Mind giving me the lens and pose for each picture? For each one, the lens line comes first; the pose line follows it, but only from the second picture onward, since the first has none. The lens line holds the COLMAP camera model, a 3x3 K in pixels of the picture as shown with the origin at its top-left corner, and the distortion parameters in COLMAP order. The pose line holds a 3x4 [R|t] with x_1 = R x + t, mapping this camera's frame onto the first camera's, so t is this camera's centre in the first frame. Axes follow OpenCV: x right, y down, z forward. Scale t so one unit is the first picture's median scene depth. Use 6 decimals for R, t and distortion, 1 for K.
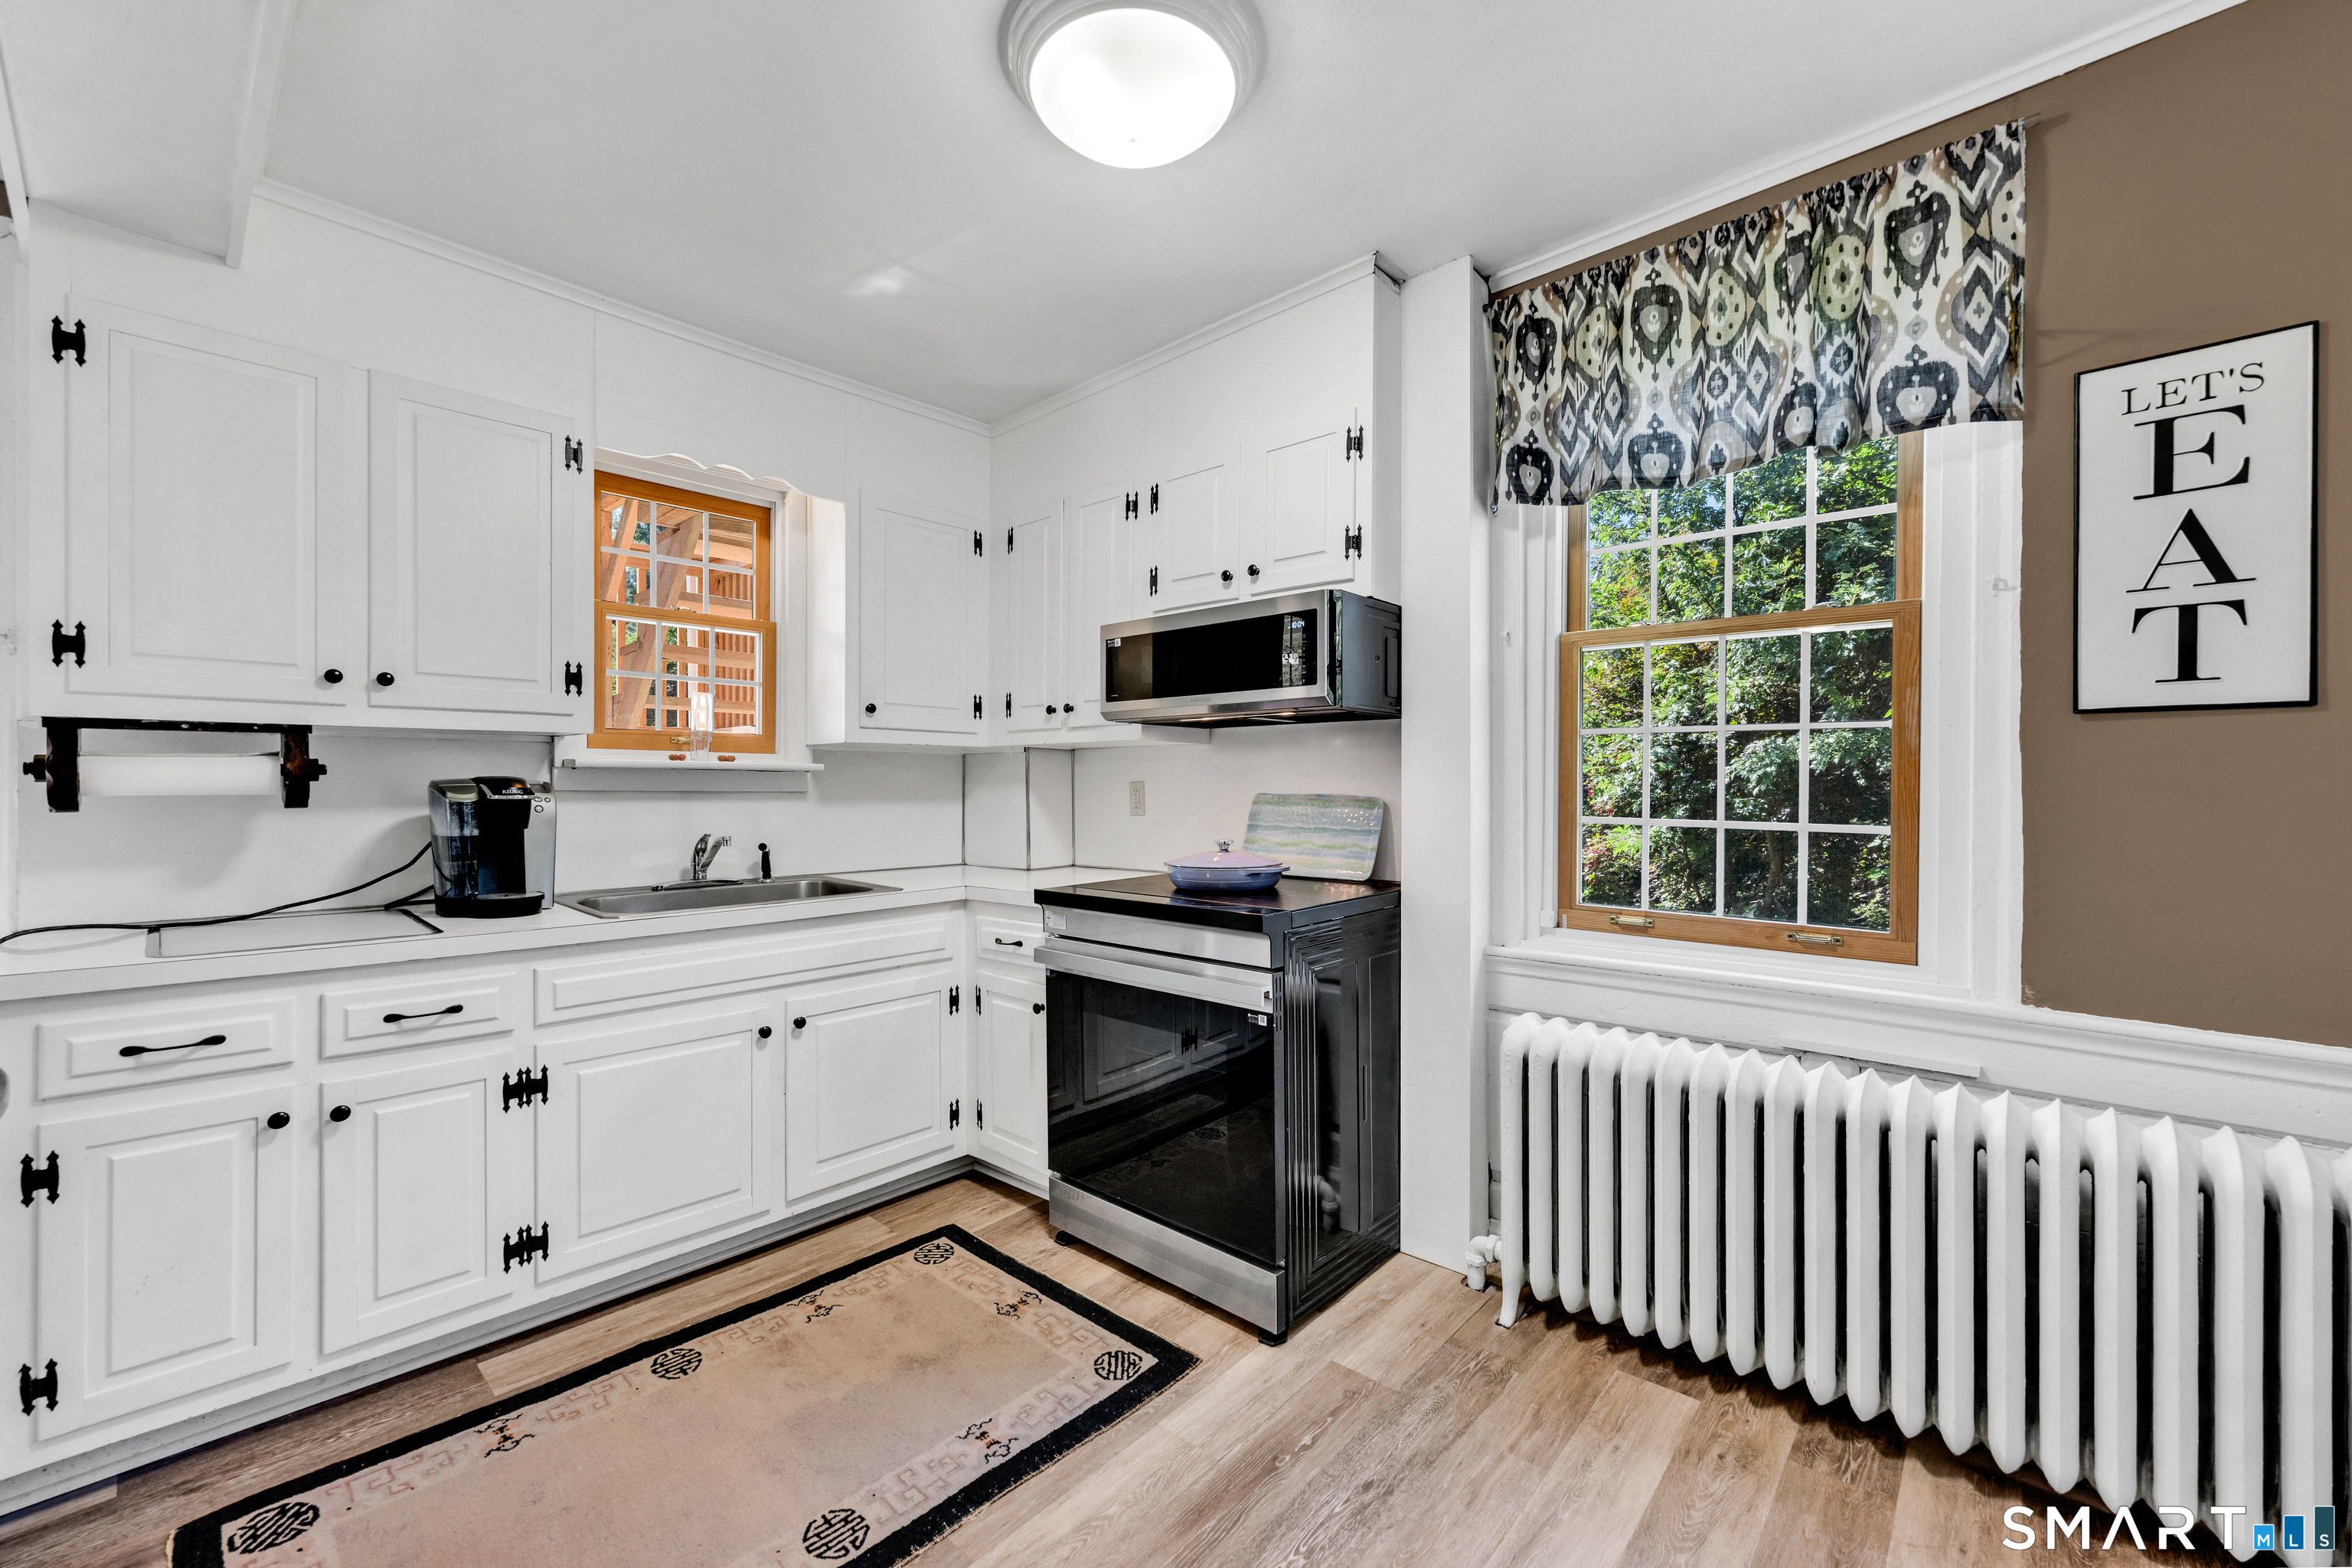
lens RADIAL K [[944.7, 0, 1176.0], [0, 944.7, 784.0], [0, 0, 1]] dist [0.000065, 0.000264]
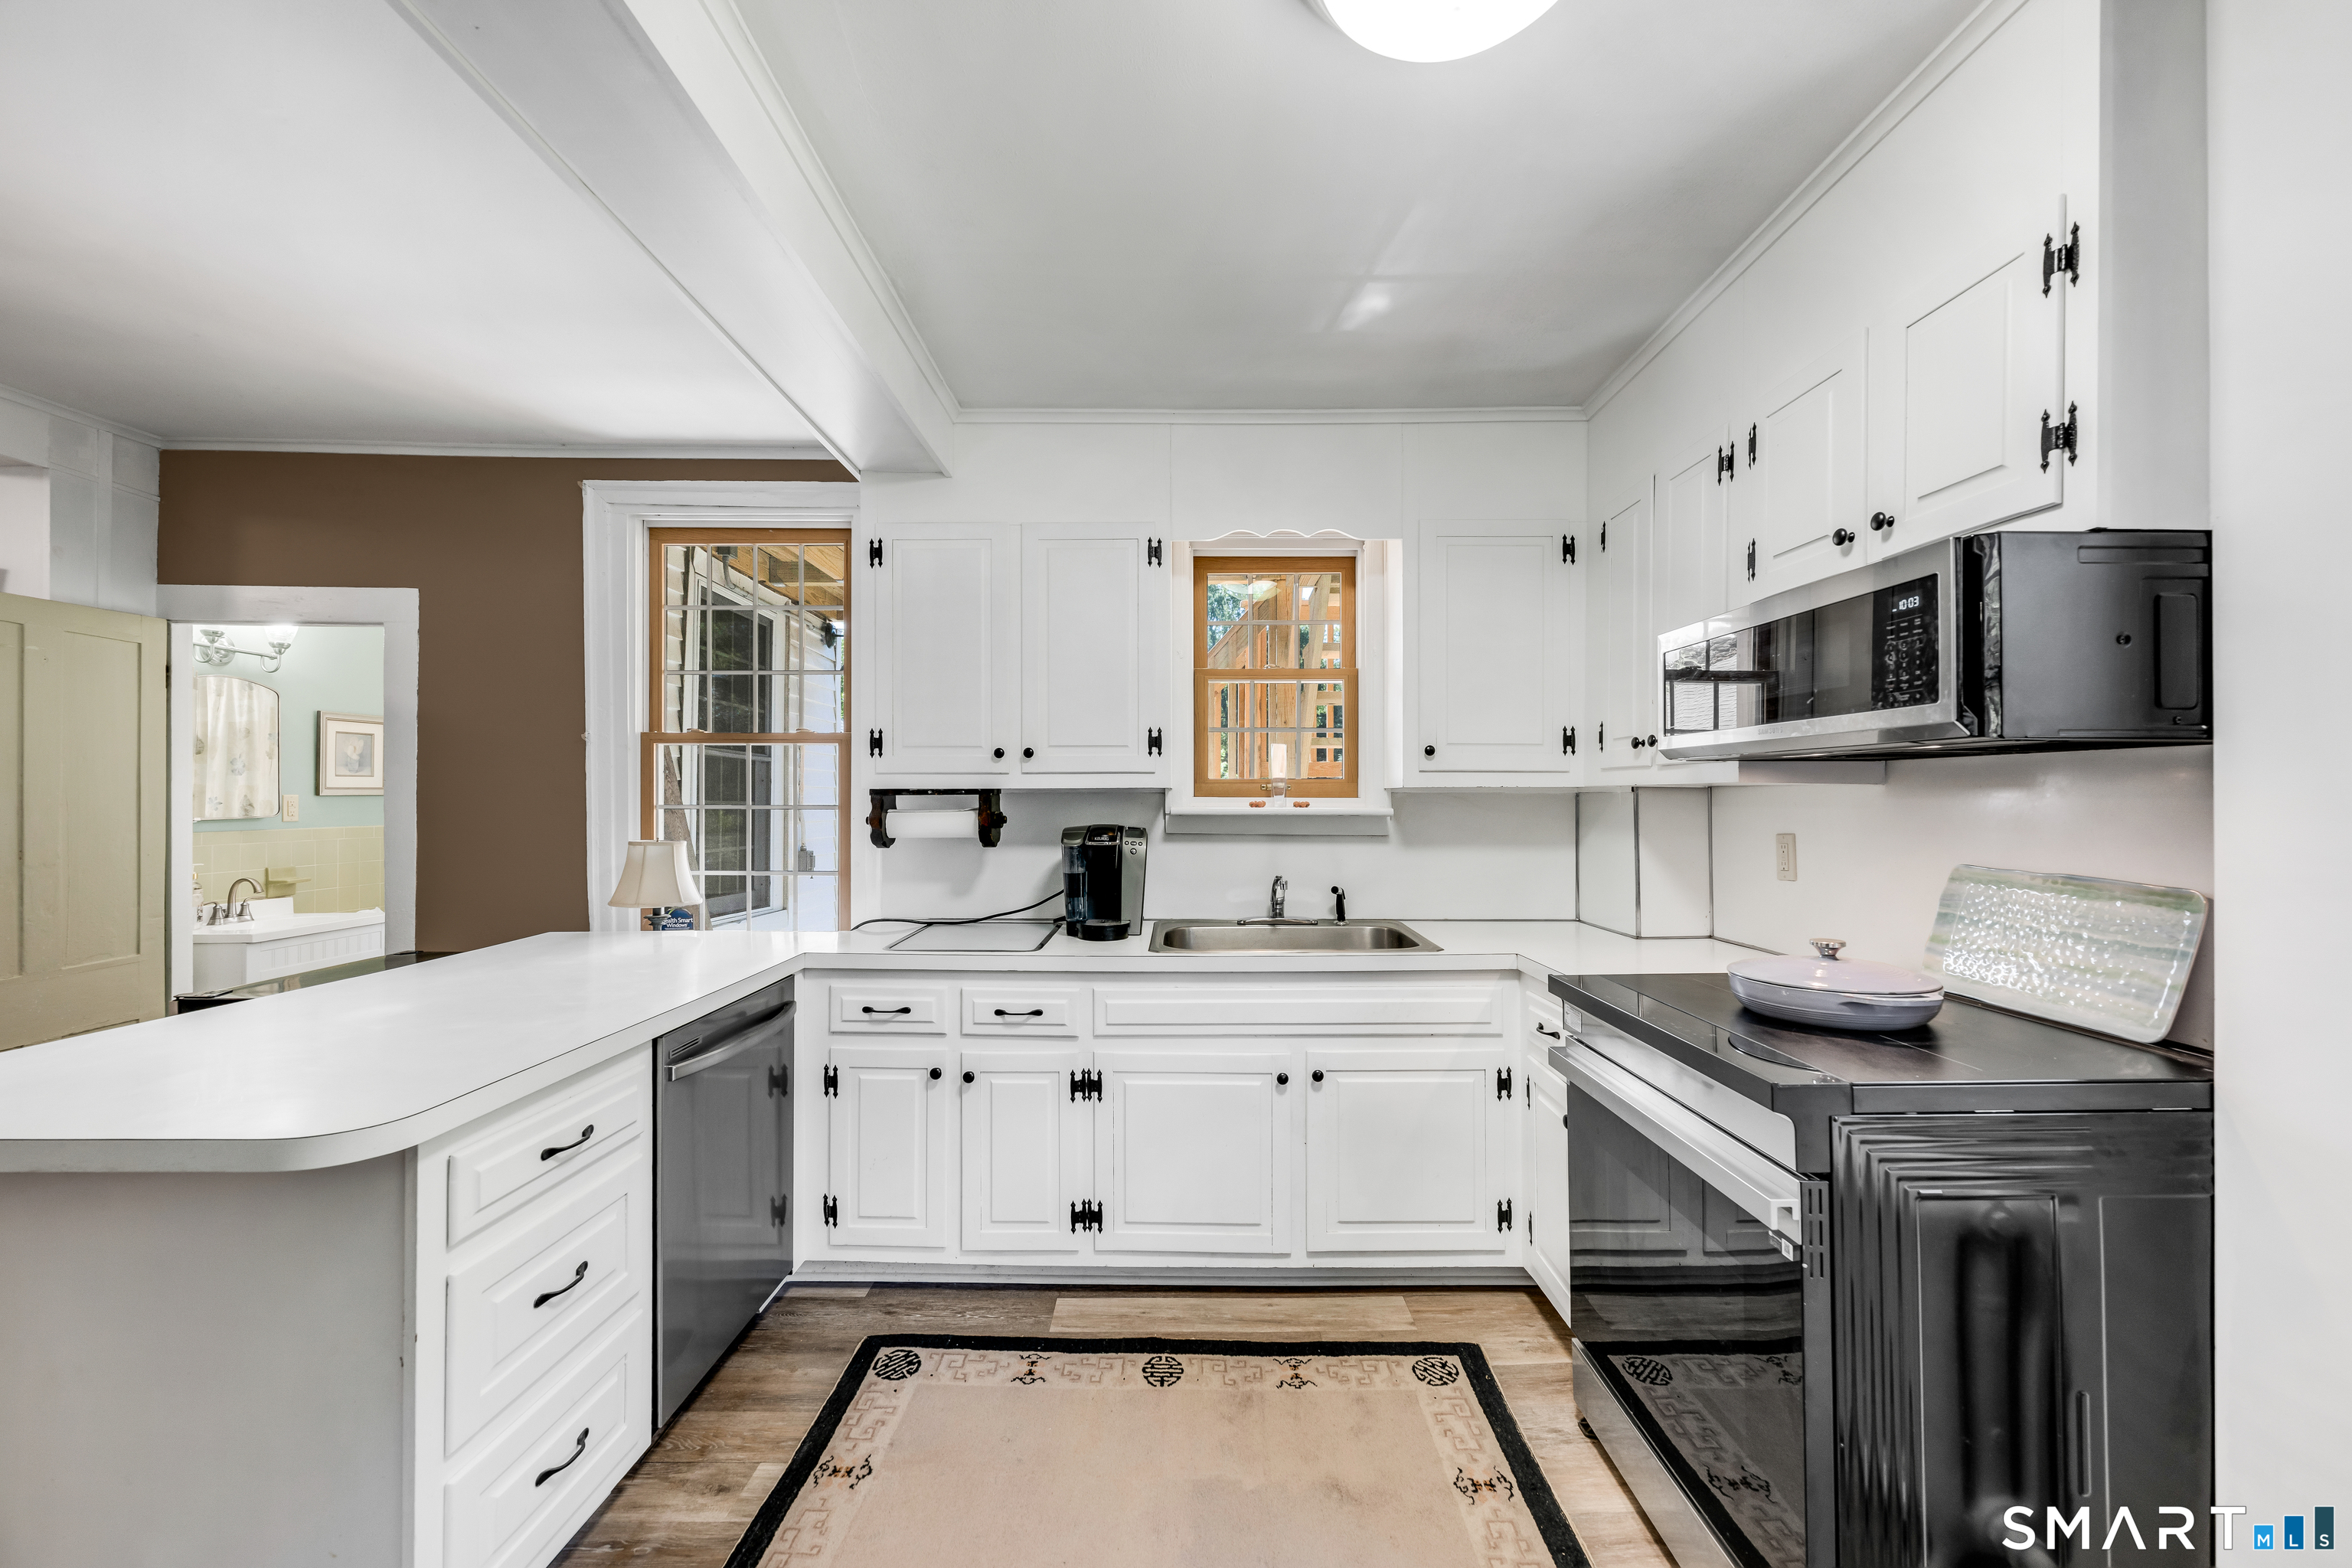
lens RADIAL K [[925.8, 0, 1179.5], [0, 925.8, 788.4], [0, 0, 1]] dist [-0.002419, -0.000306]
pose [[0.671308, -0.006360, -0.741152, 0.239368], [0.000175, 0.999965, -0.008423, -0.043743], [0.741179, 0.005525, 0.671285, 0.248751]]
